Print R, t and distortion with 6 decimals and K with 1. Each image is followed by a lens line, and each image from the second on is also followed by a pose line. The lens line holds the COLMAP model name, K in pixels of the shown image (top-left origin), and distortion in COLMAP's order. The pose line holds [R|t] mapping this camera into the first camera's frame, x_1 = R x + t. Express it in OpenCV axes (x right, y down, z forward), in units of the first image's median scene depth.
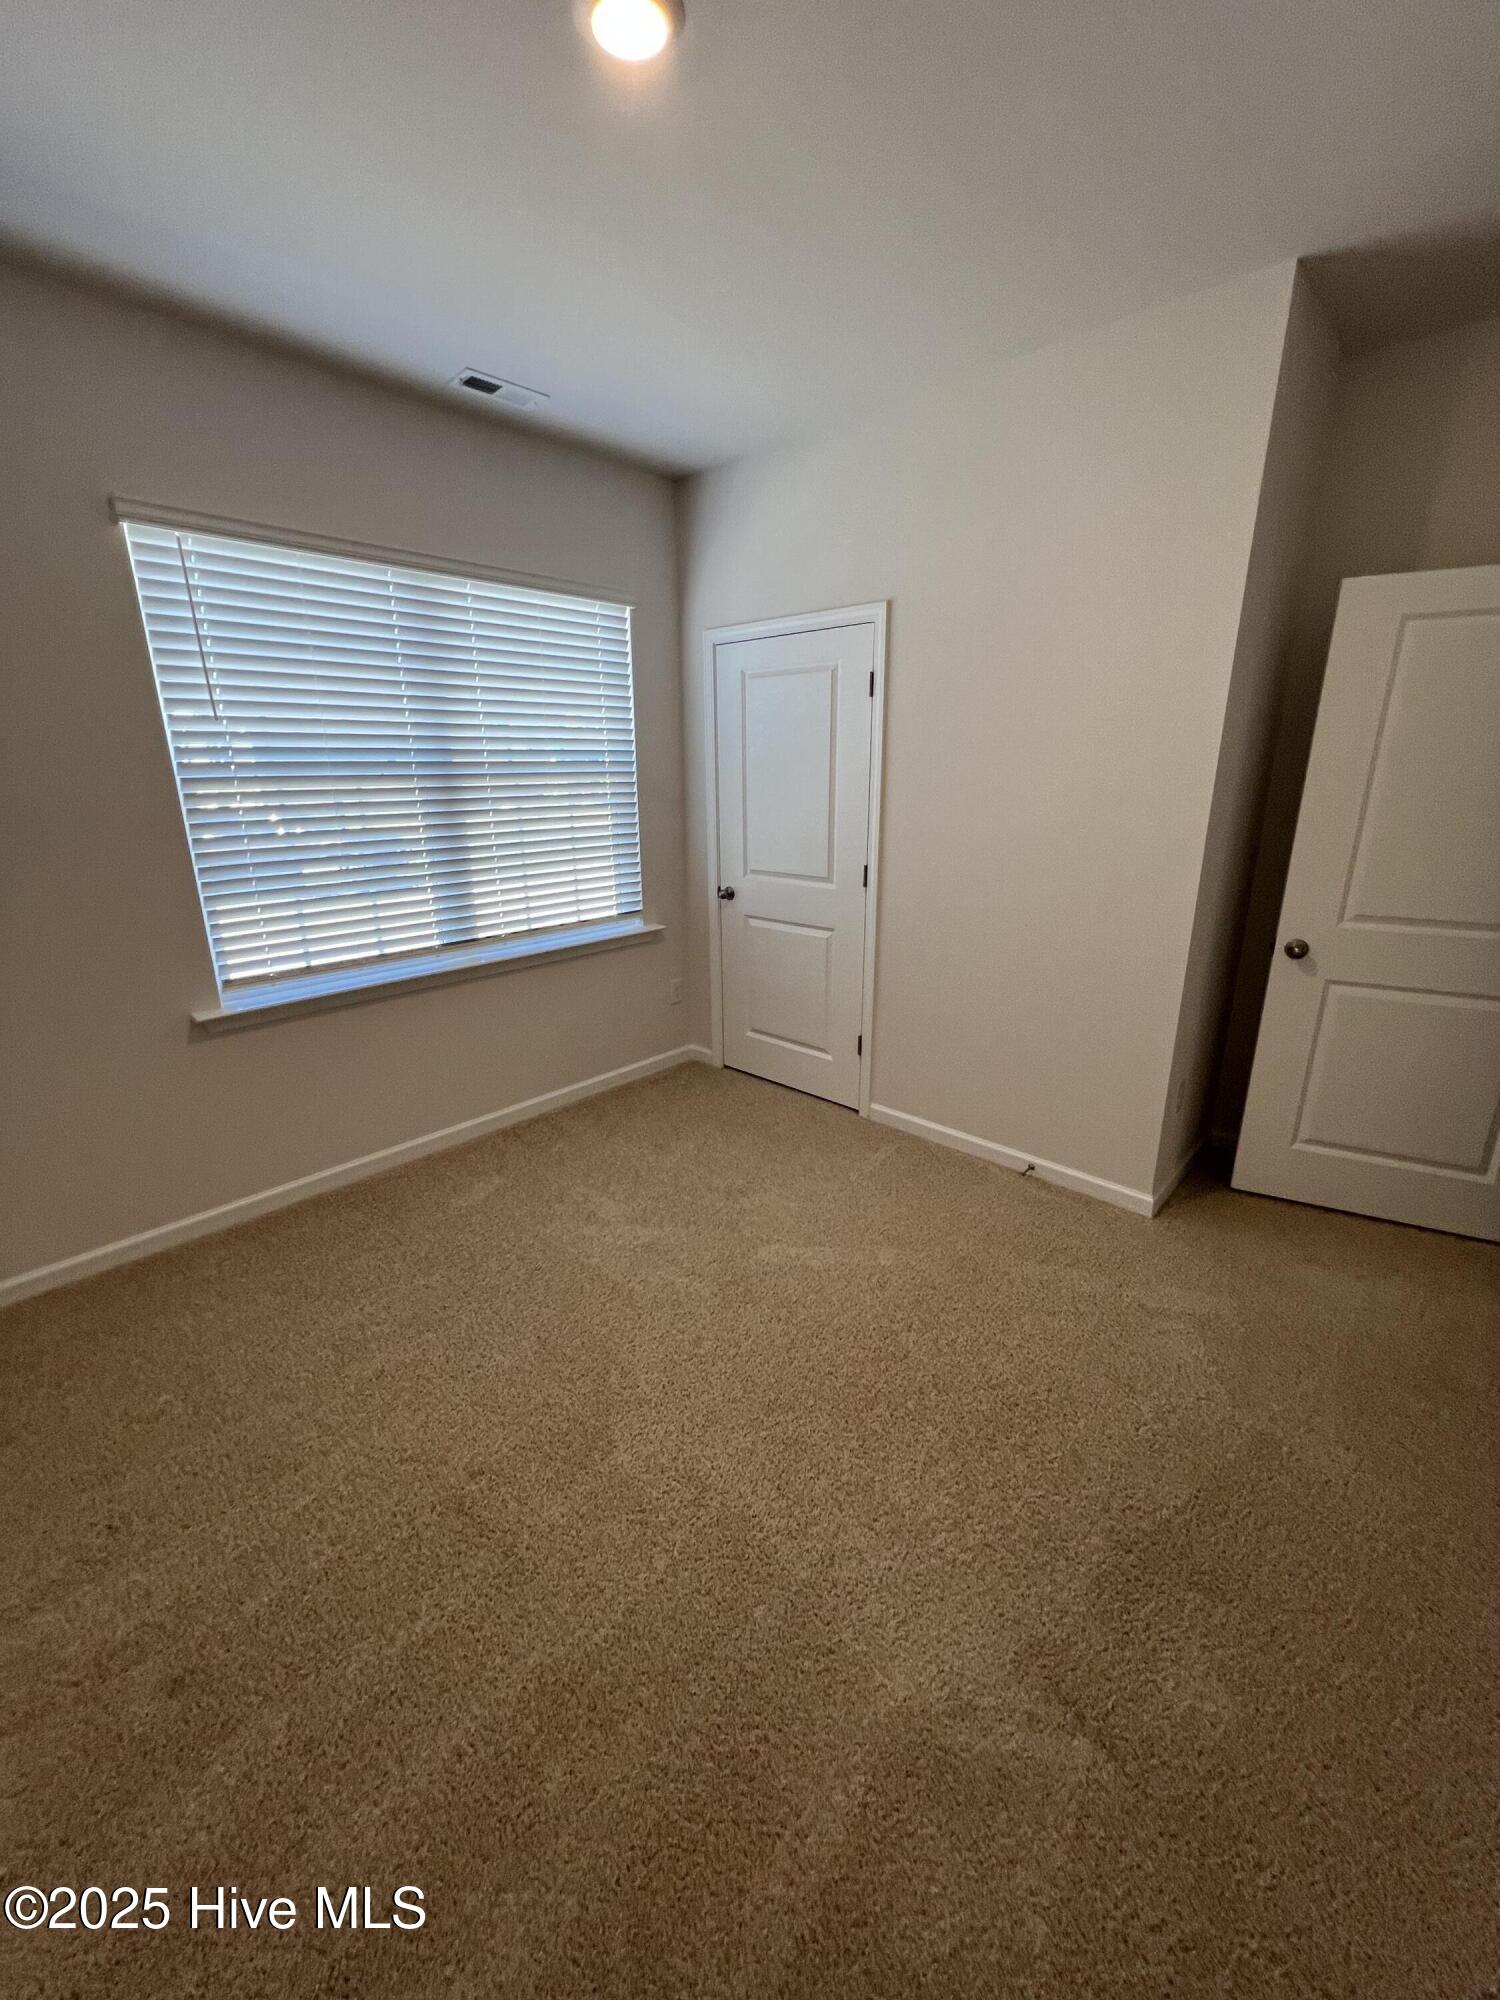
lens RADIAL K [[799.4, 0, 759.4], [0, 799.4, 989.9], [0, 0, 1]] dist [0.002918, 0.000493]
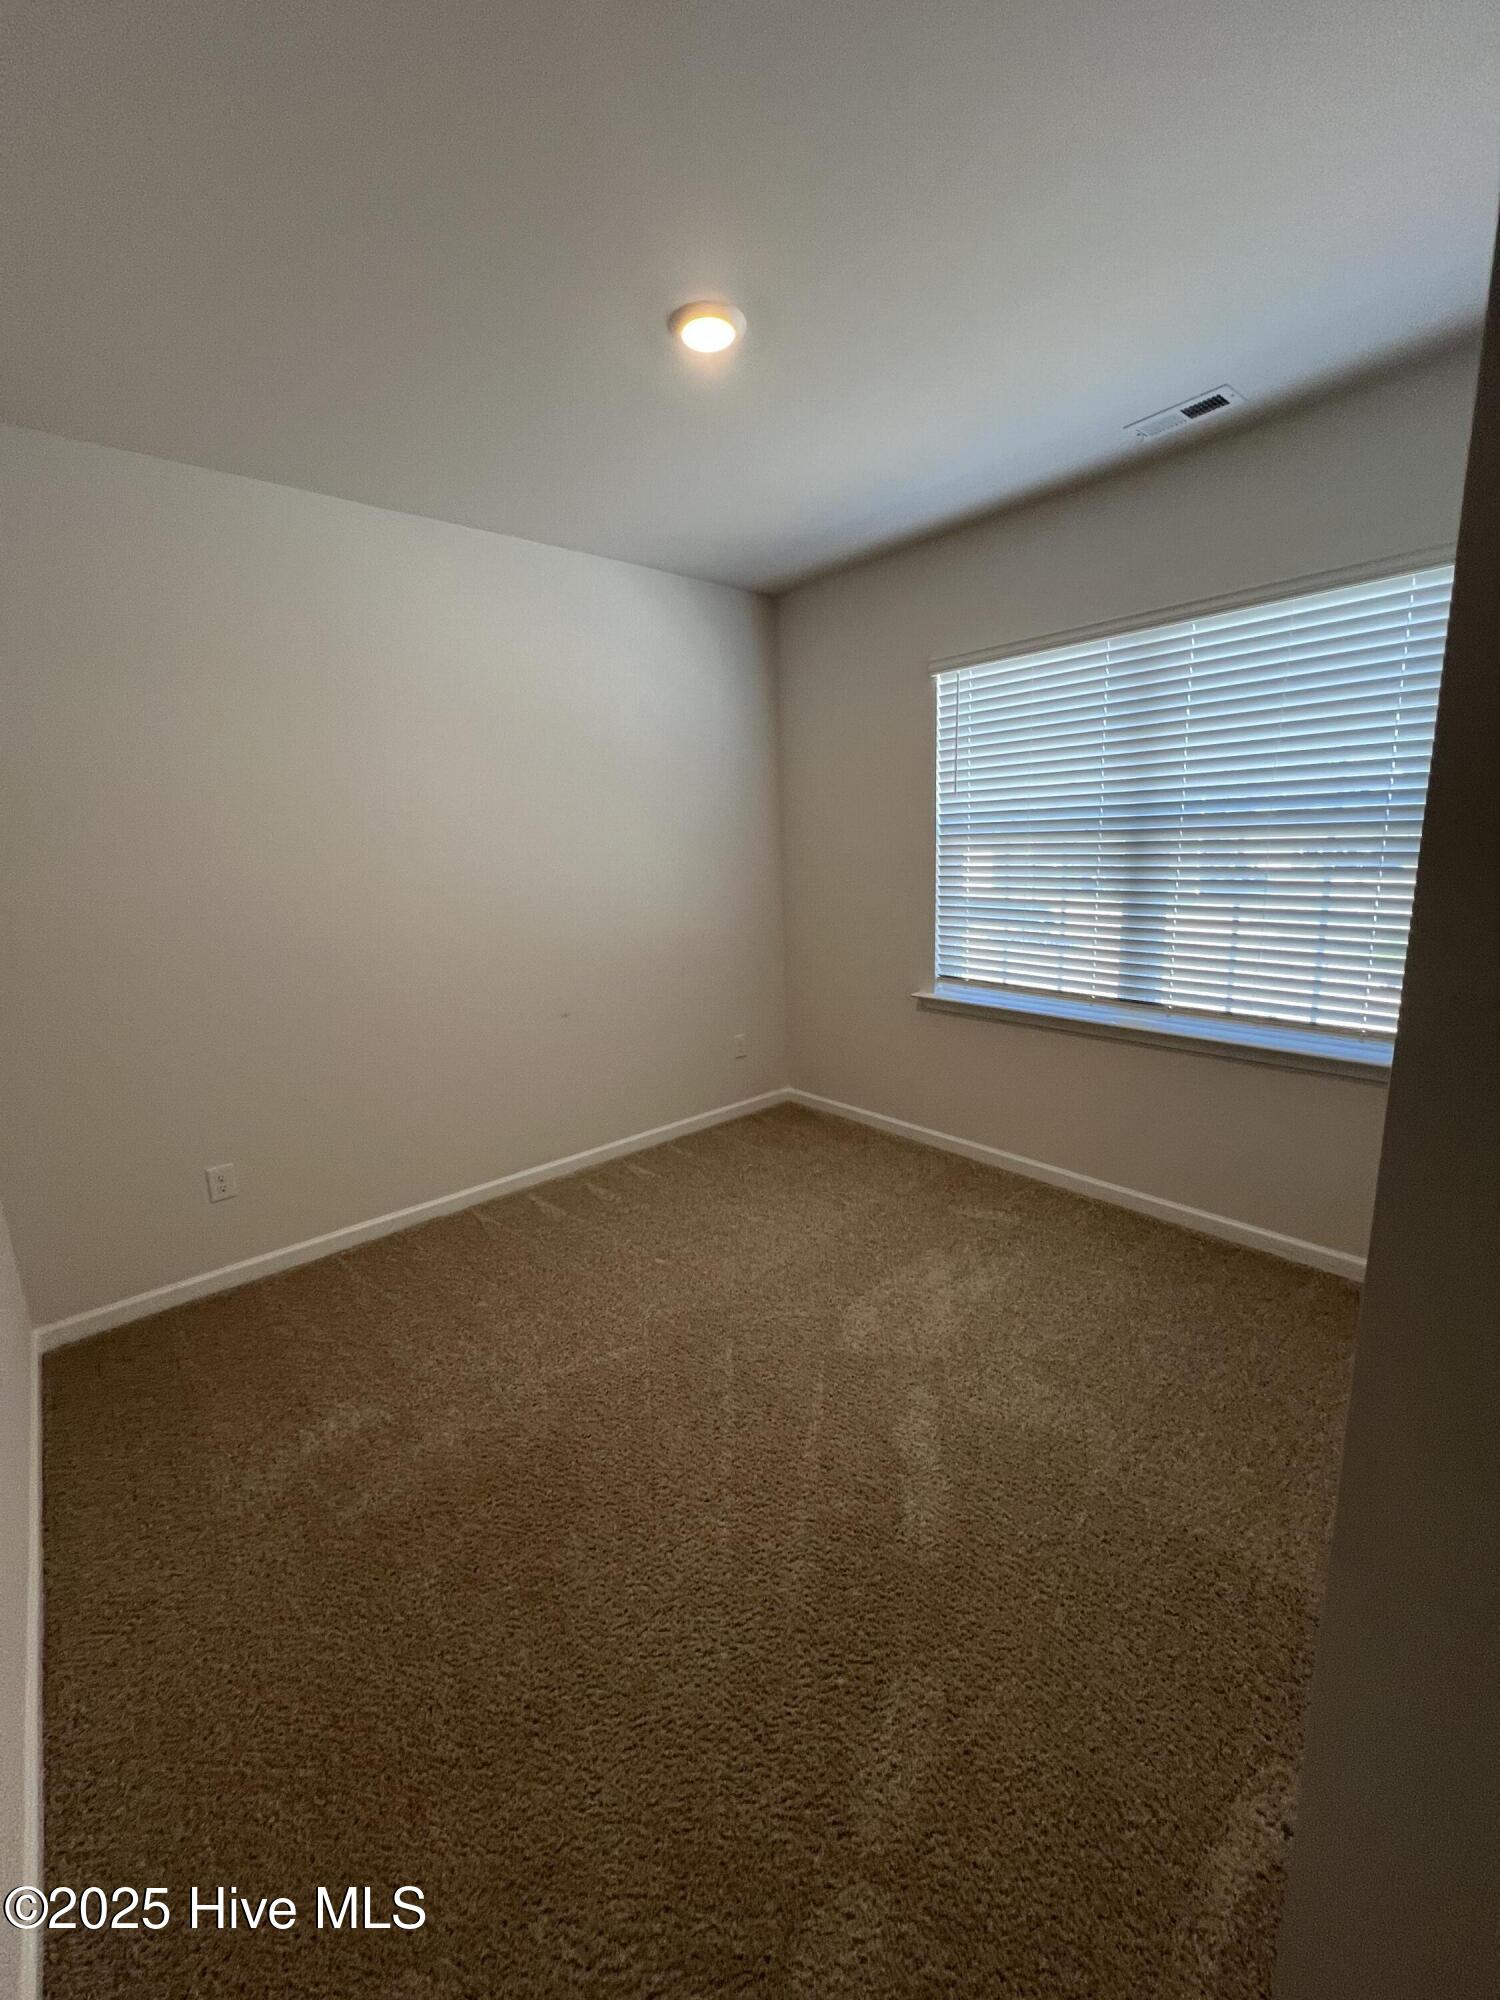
lens RADIAL K [[799.4, 0, 744.1], [0, 799.4, 992.4], [0, 0, 1]] dist [0.002918, 0.000493]
pose [[-0.103809, 0.204239, -0.973401, 0.682680], [-0.234149, 0.946163, 0.223495, -0.196393], [0.966643, 0.251121, -0.050398, 0.666958]]
